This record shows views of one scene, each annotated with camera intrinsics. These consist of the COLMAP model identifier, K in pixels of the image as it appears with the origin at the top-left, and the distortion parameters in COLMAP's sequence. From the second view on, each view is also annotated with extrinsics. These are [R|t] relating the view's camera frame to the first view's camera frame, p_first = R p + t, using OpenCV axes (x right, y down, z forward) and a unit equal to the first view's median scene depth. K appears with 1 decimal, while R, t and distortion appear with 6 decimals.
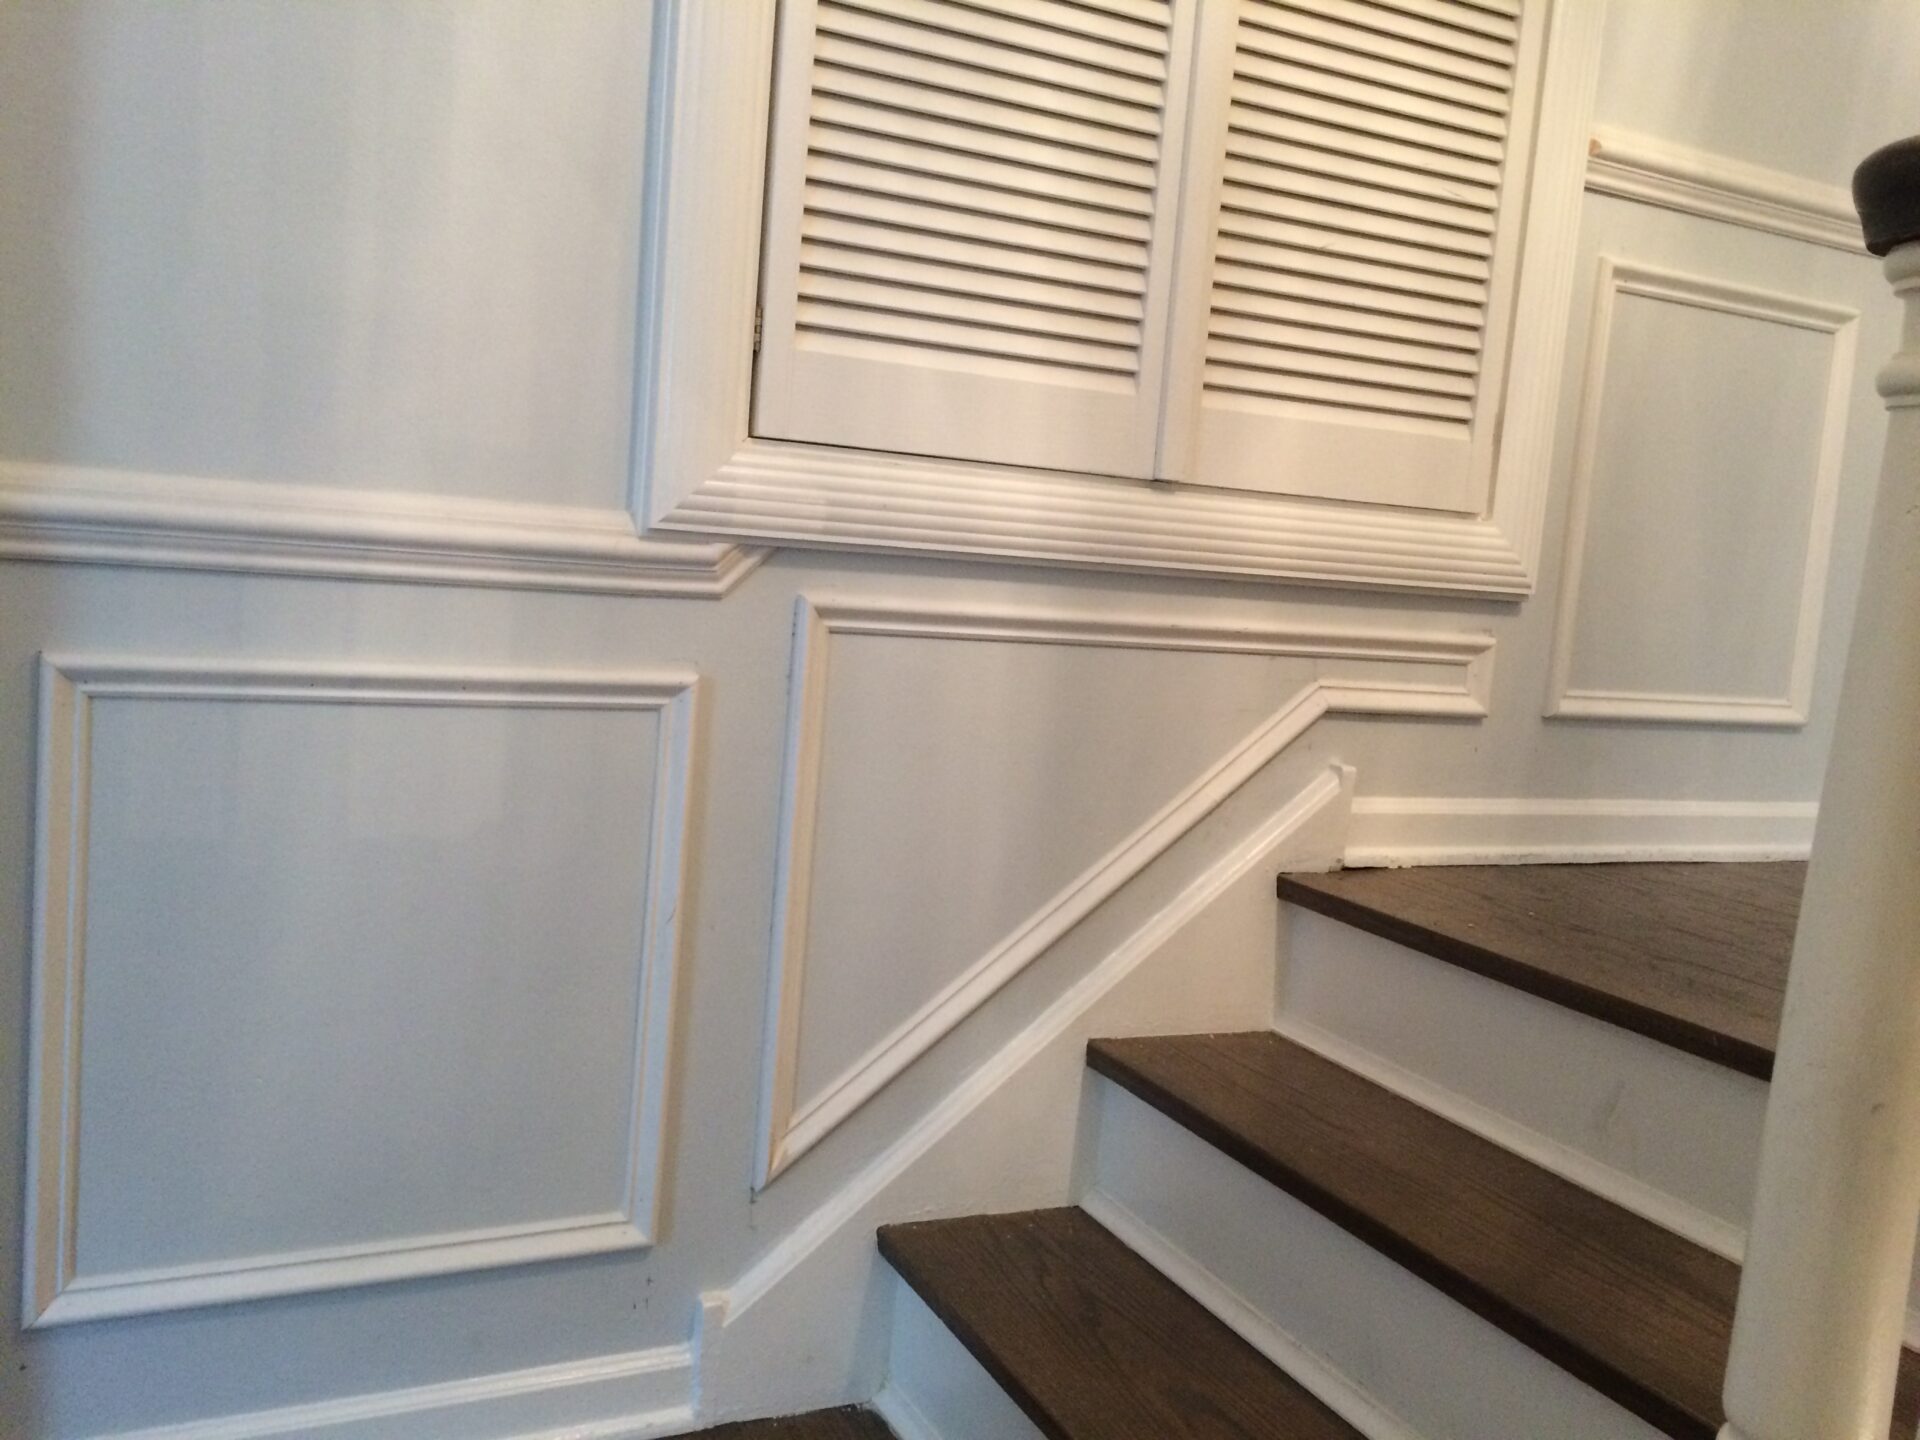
lens RADIAL K [[1659.9, 0, 960.0], [0, 1659.9, 720.0], [0, 0, 1]] dist [0.026180, -0.004424]
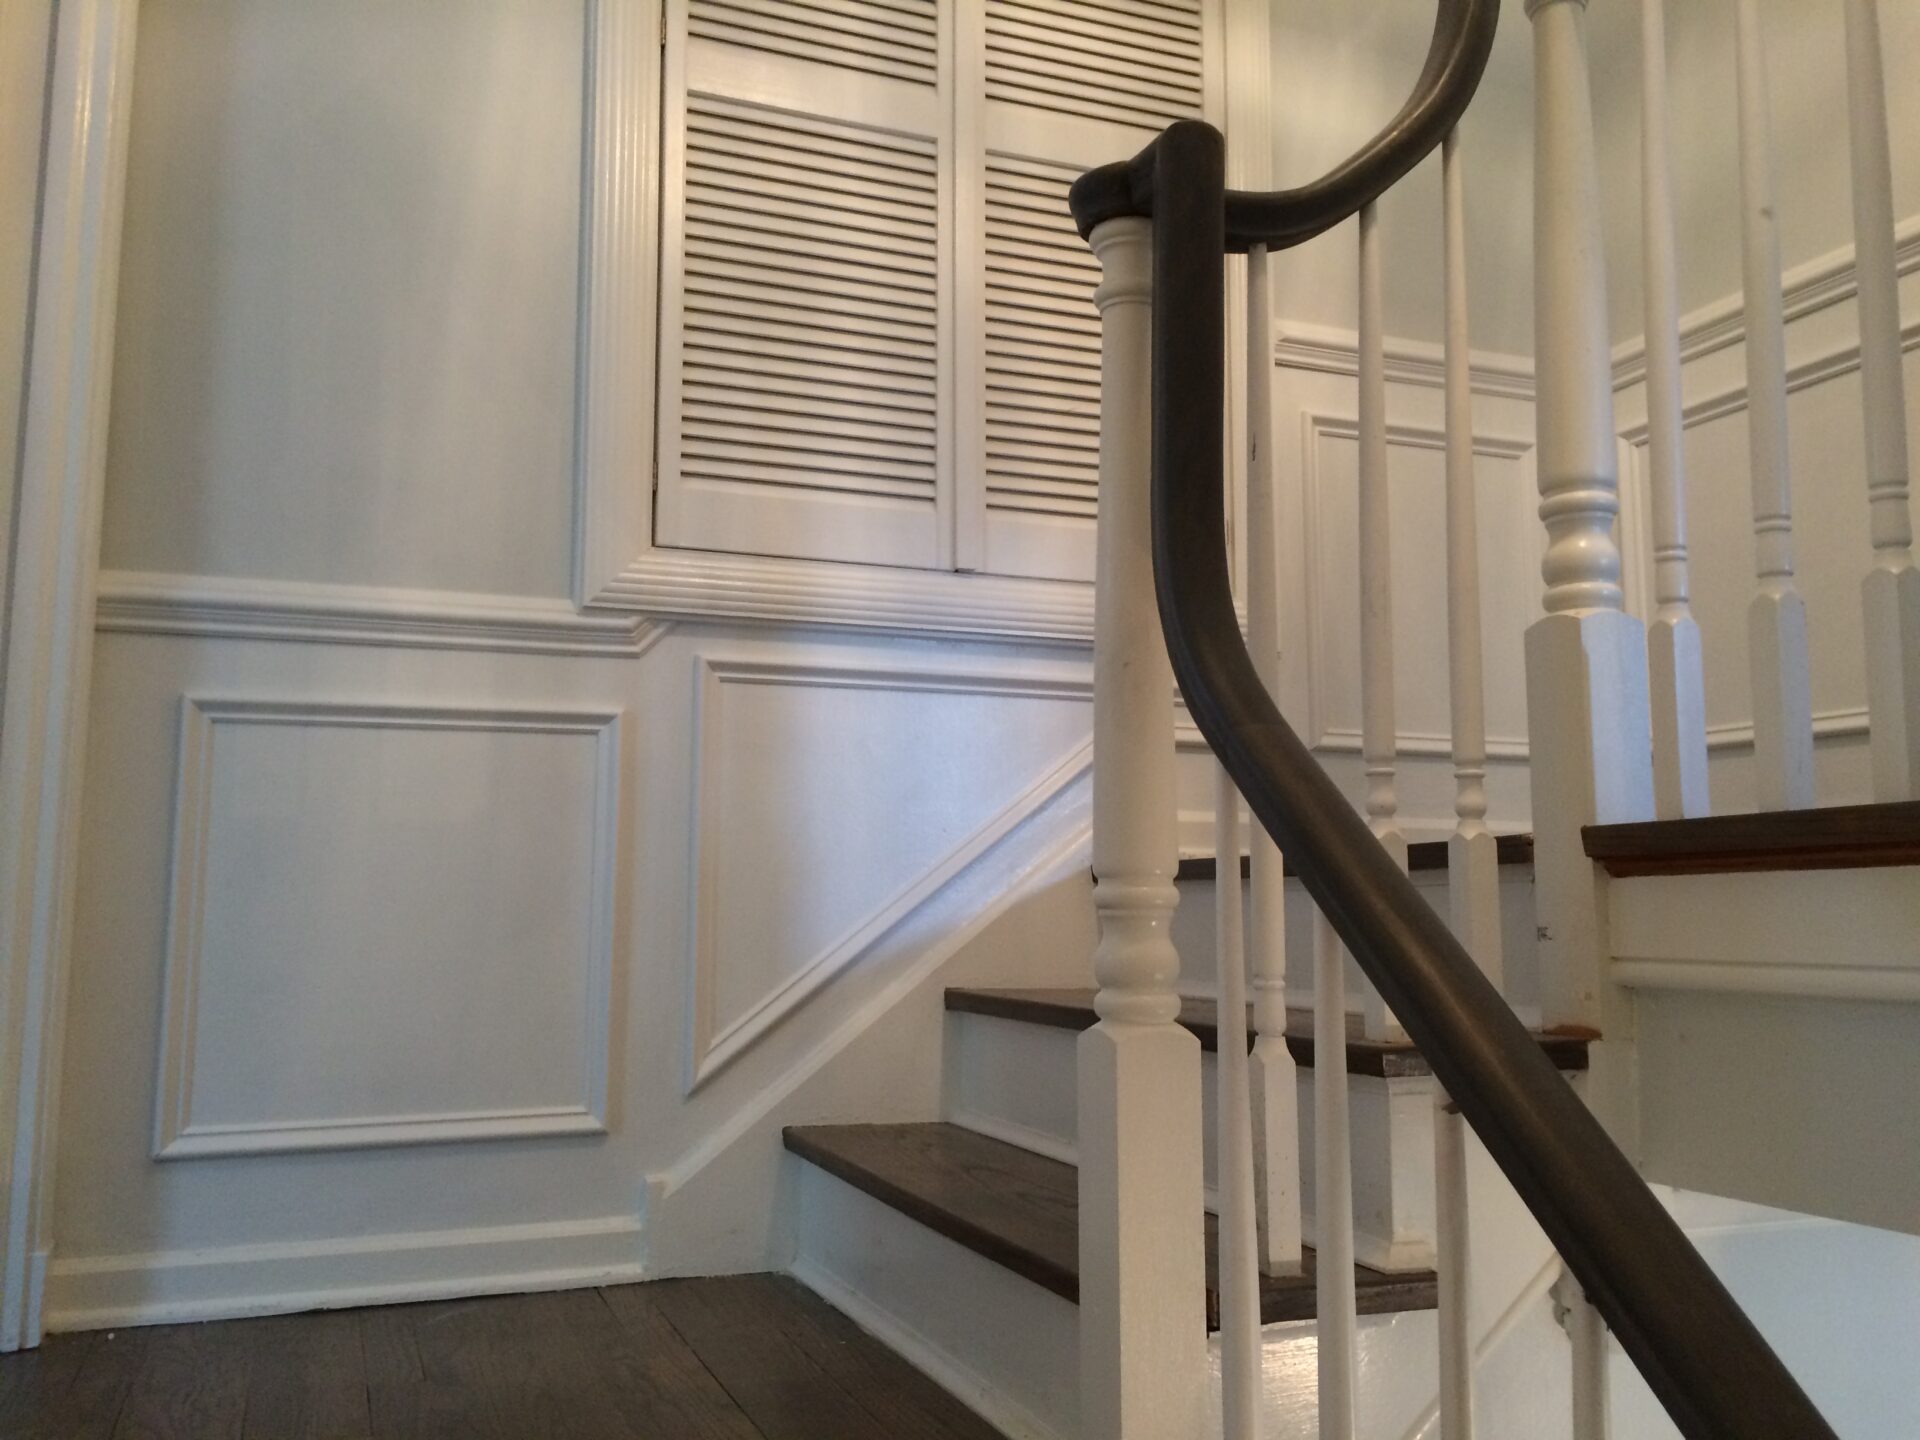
lens RADIAL K [[1657.4, 0, 960.0], [0, 1657.4, 720.0], [0, 0, 1]] dist [0.048108, 0.004387]
pose [[0.992994, -0.092179, -0.073932, 0.240054], [0.072446, 0.969202, -0.235368, 0.346819], [0.093351, 0.228363, 0.969090, -0.370865]]
